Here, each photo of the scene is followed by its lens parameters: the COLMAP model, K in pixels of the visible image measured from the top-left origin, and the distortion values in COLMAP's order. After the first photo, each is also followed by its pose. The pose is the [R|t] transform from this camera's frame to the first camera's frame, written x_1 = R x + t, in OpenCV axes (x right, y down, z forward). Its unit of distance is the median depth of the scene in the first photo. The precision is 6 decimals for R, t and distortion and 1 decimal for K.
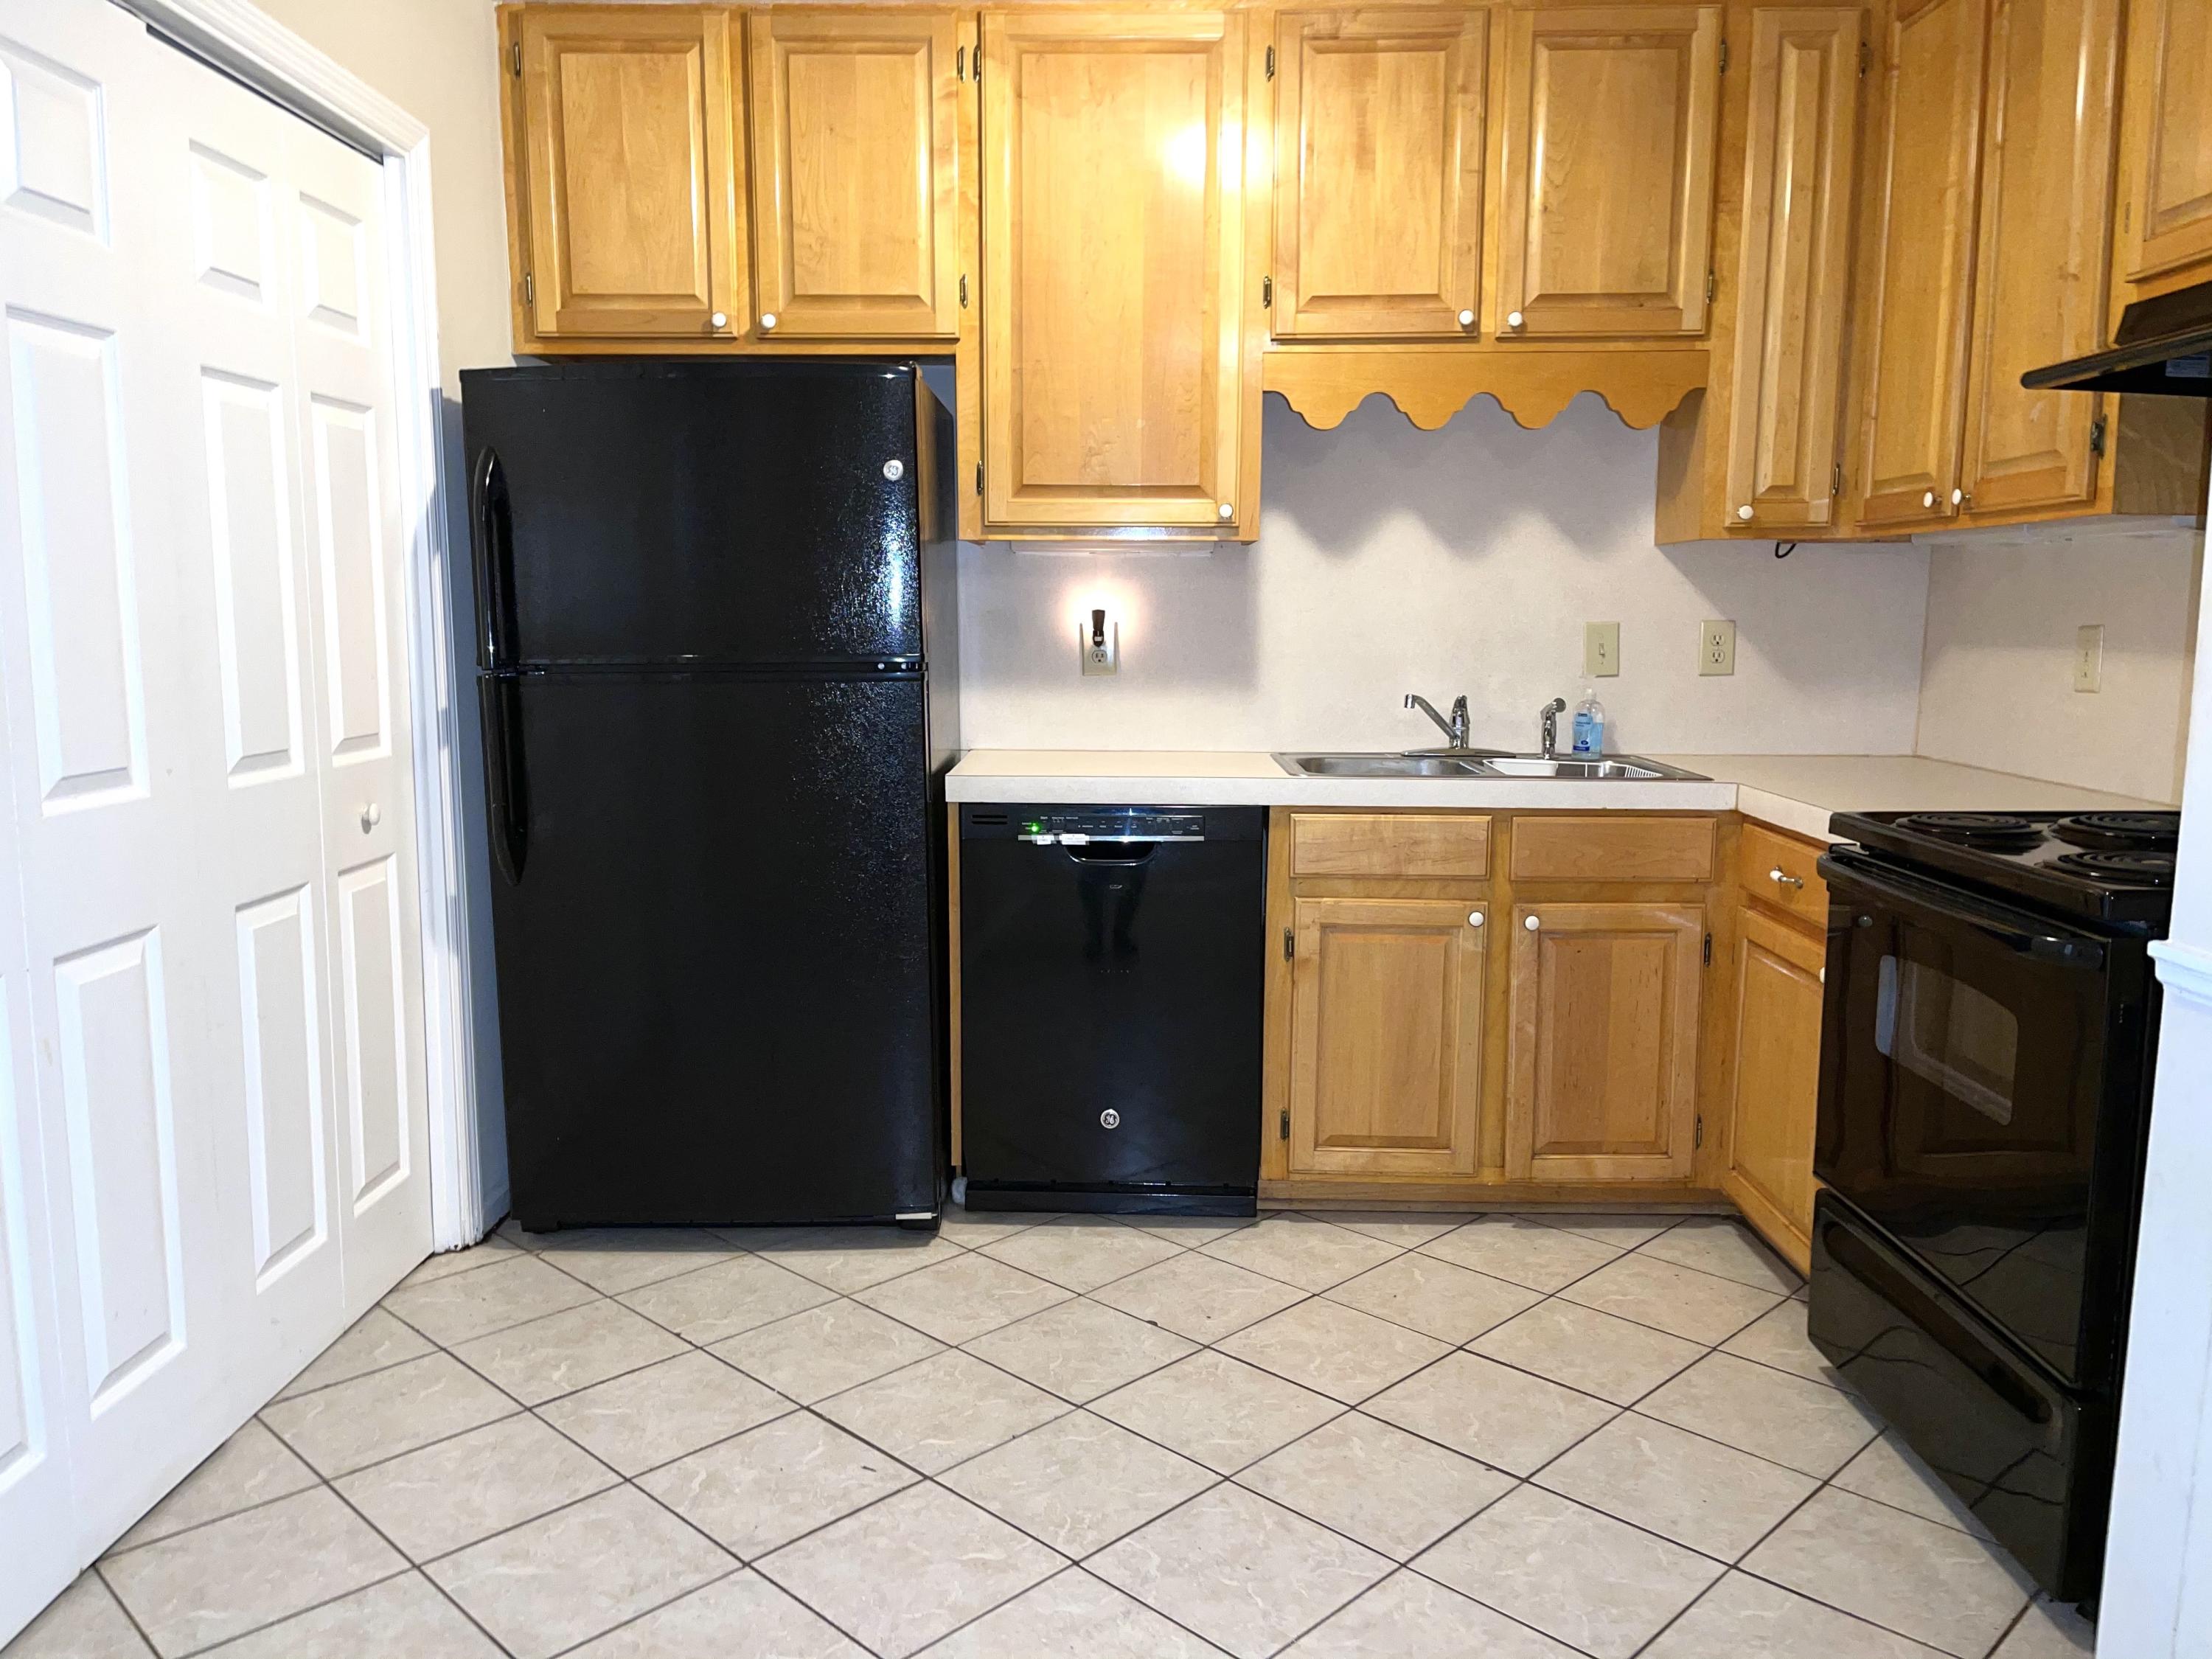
lens RADIAL K [[1661.6, 0, 1100.8], [0, 1661.6, 835.0], [0, 0, 1]] dist [0.080305, -0.102931]
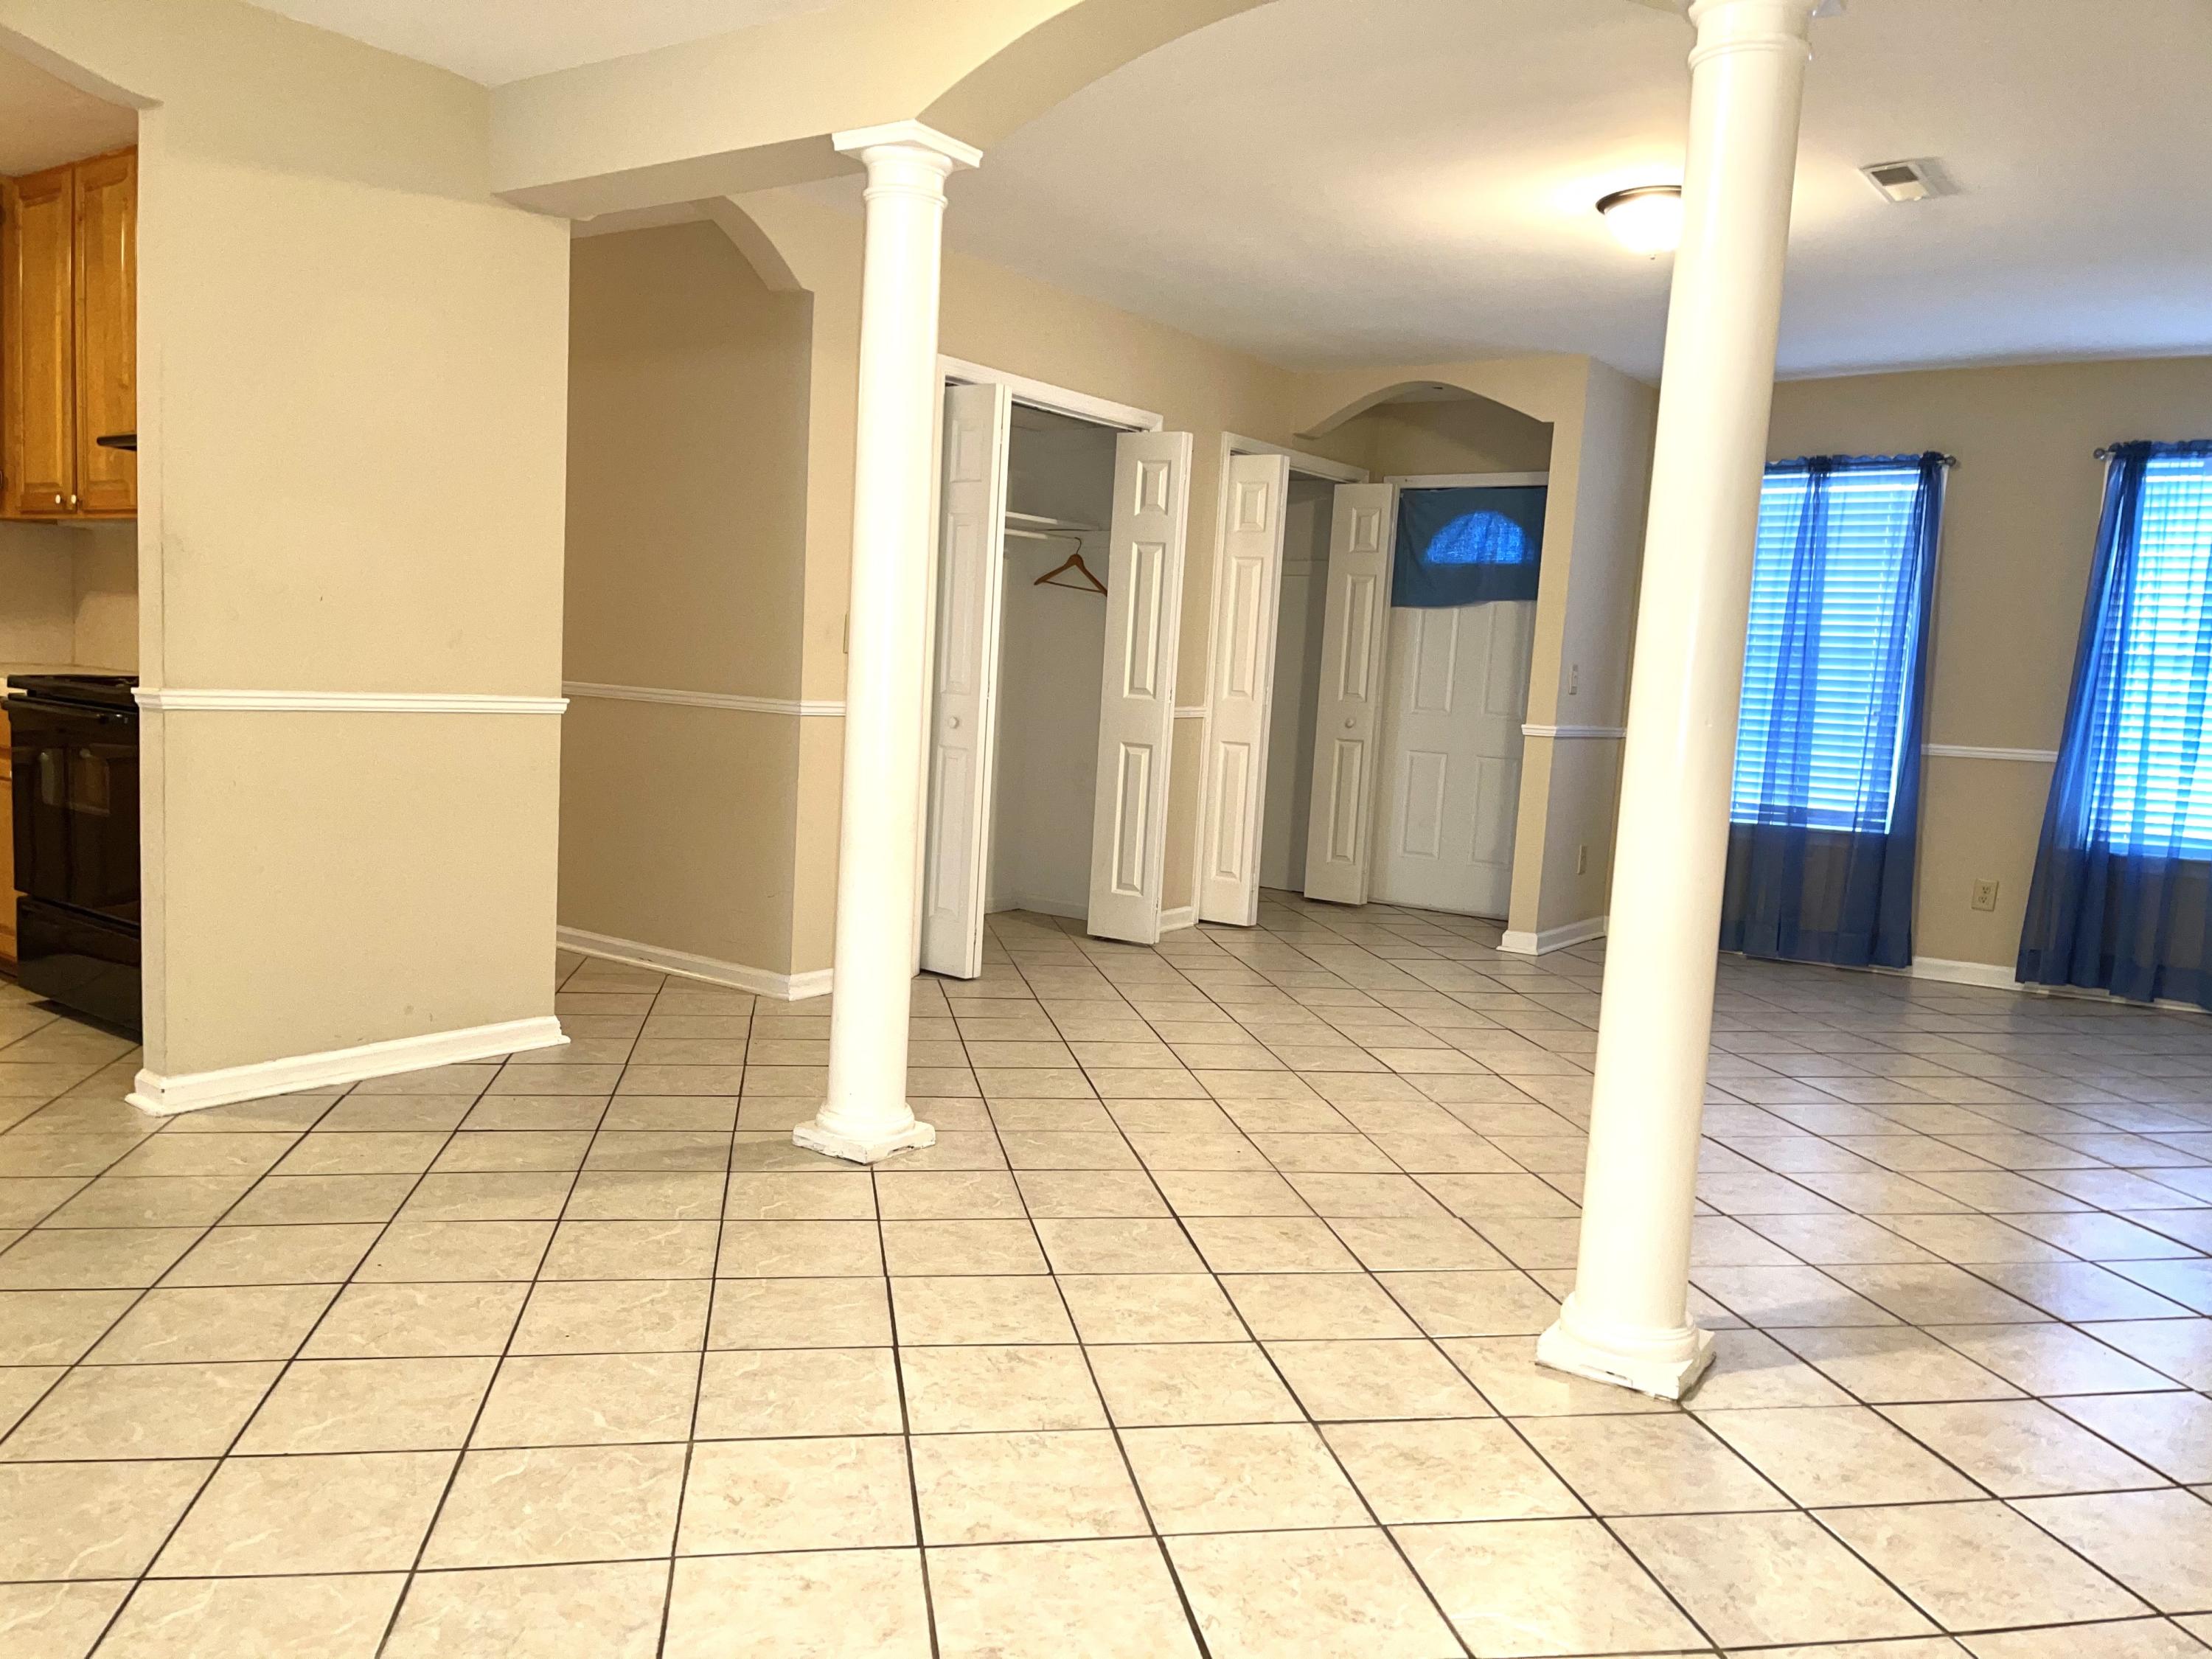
lens RADIAL K [[1660.5, 0, 1095.2], [0, 1660.5, 849.7], [0, 0, 1]] dist [0.080908, -0.100715]
pose [[0.571853, -0.066311, 0.817672, -0.280697], [0.056631, 0.997541, 0.041293, 0.123431], [-0.818399, 0.022692, 0.574202, -0.714182]]
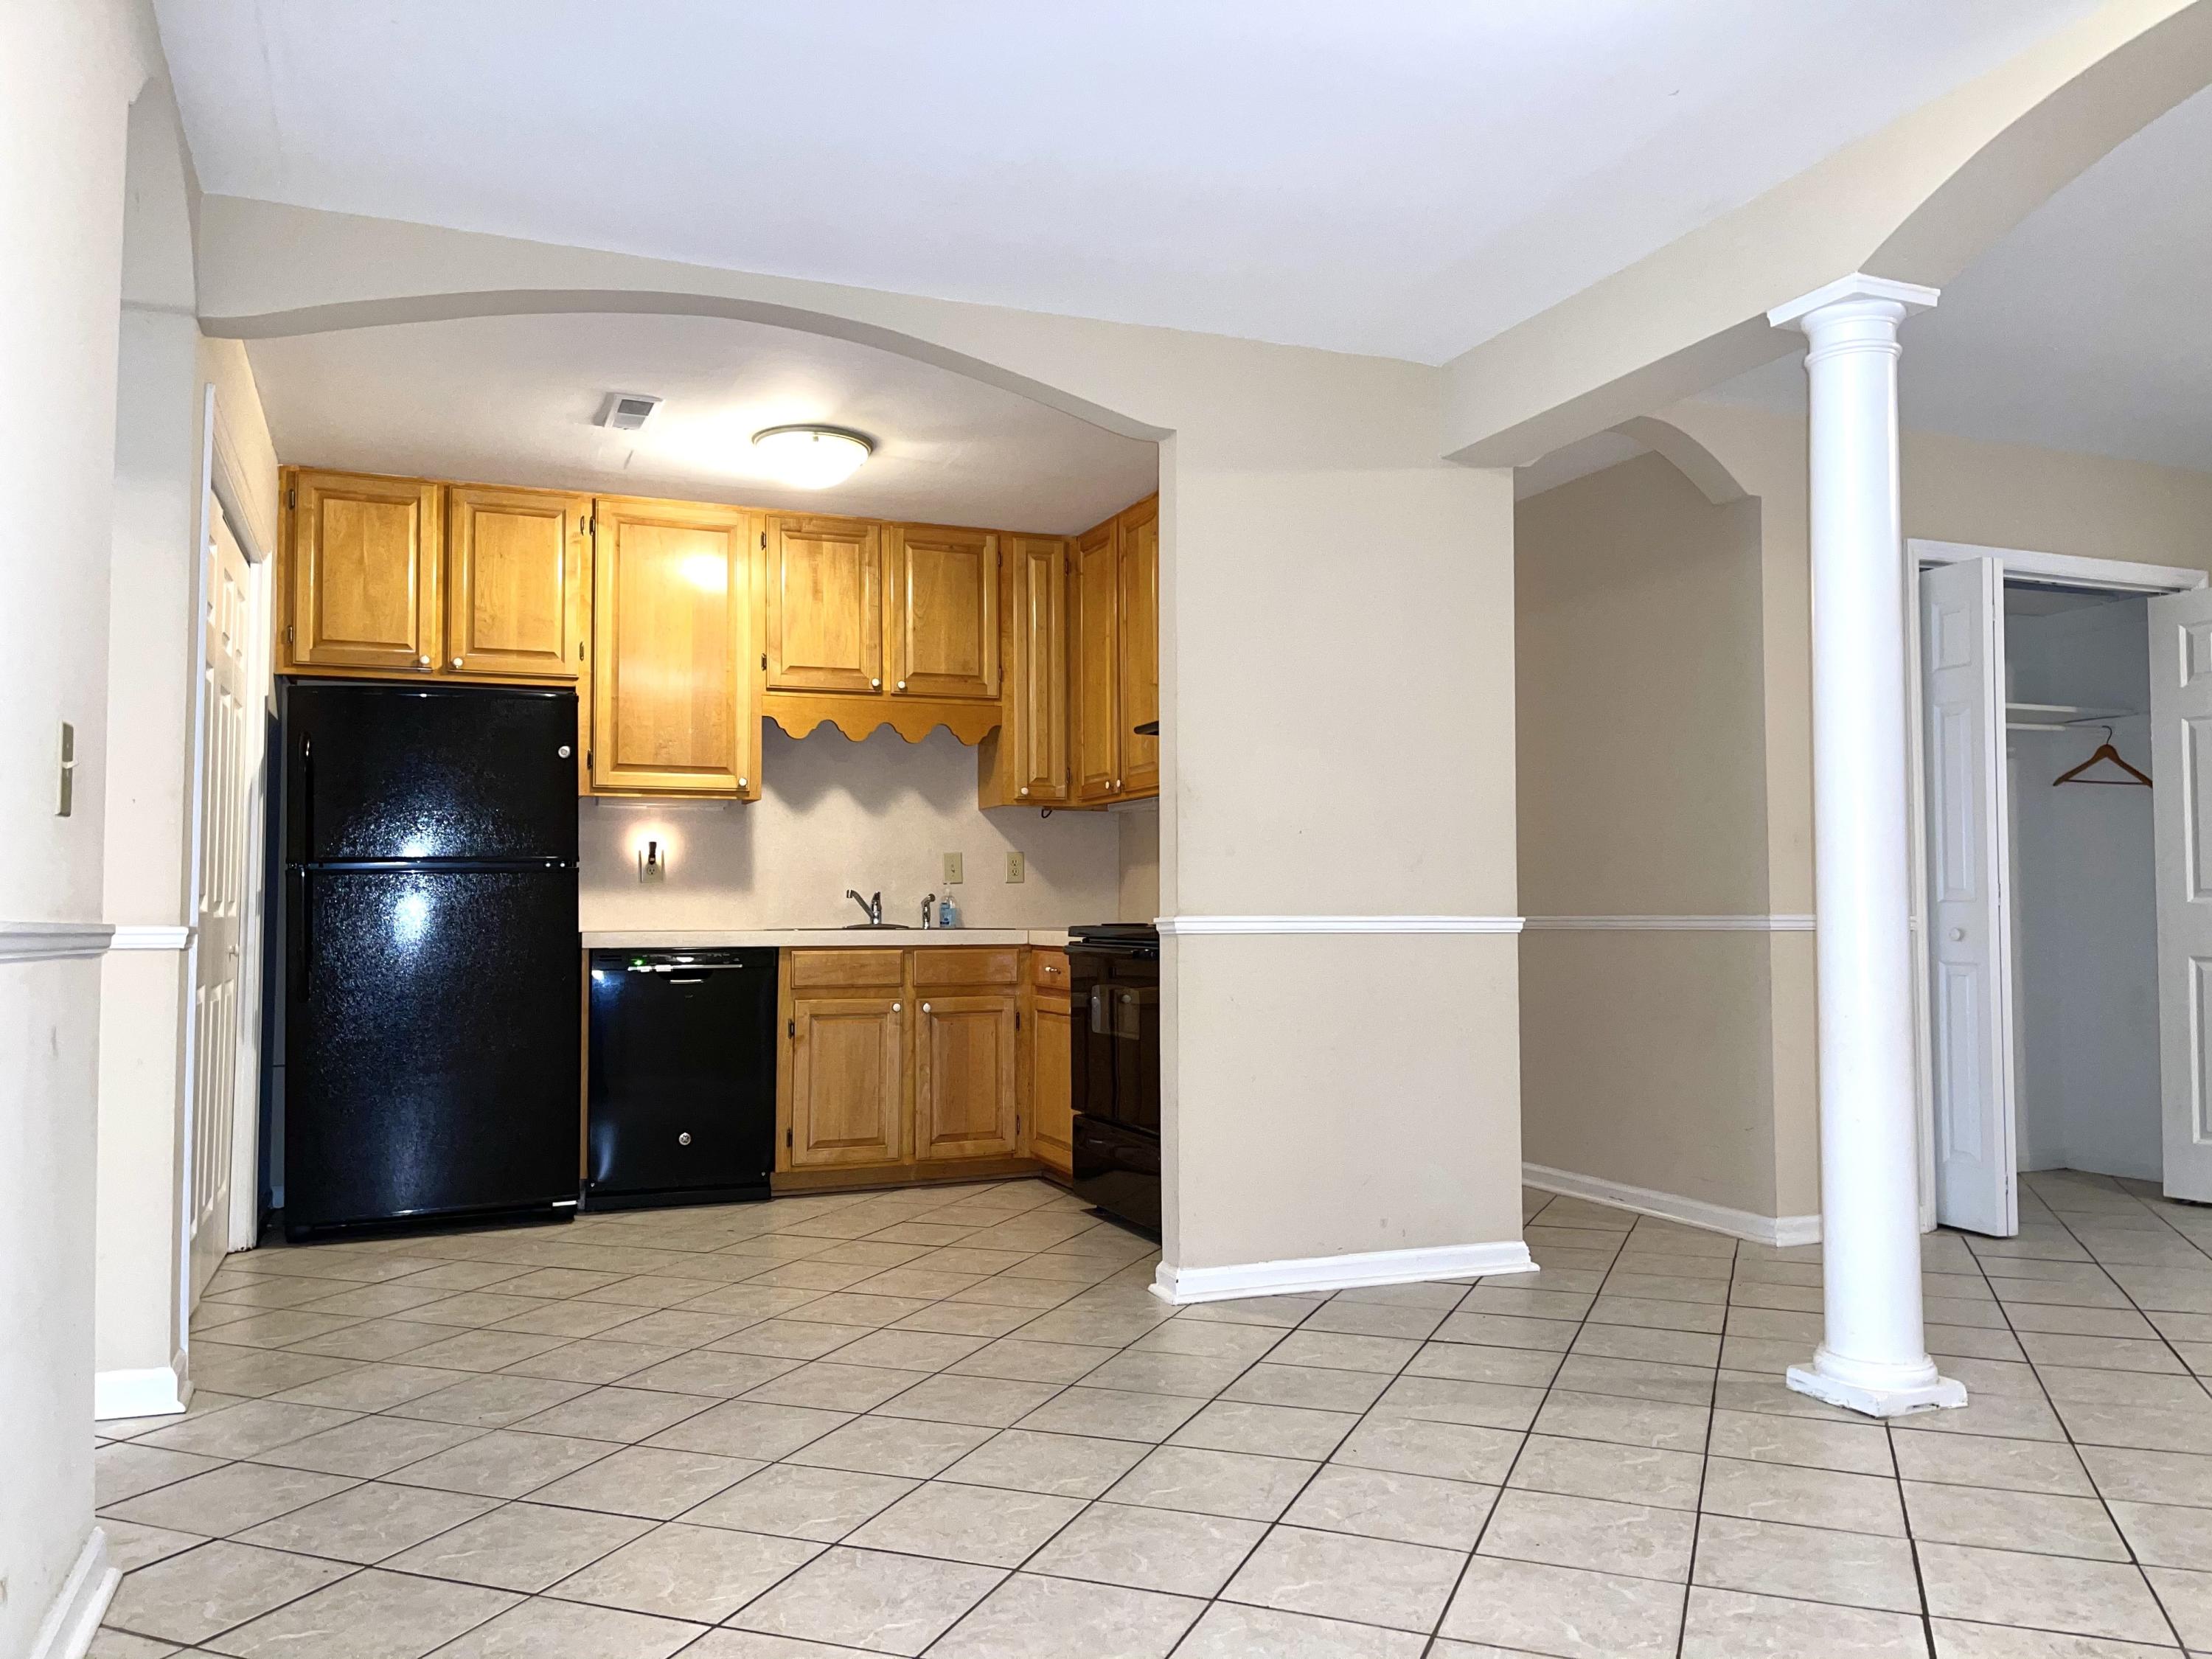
lens RADIAL K [[1659.7, 0, 1106.8], [0, 1659.7, 832.3], [0, 0, 1]] dist [0.078304, -0.103535]
pose [[0.918914, 0.012429, 0.394263, -0.262953], [0.060156, 0.983397, -0.171207, 0.177464], [-0.389845, 0.181042, 0.902909, -0.704599]]
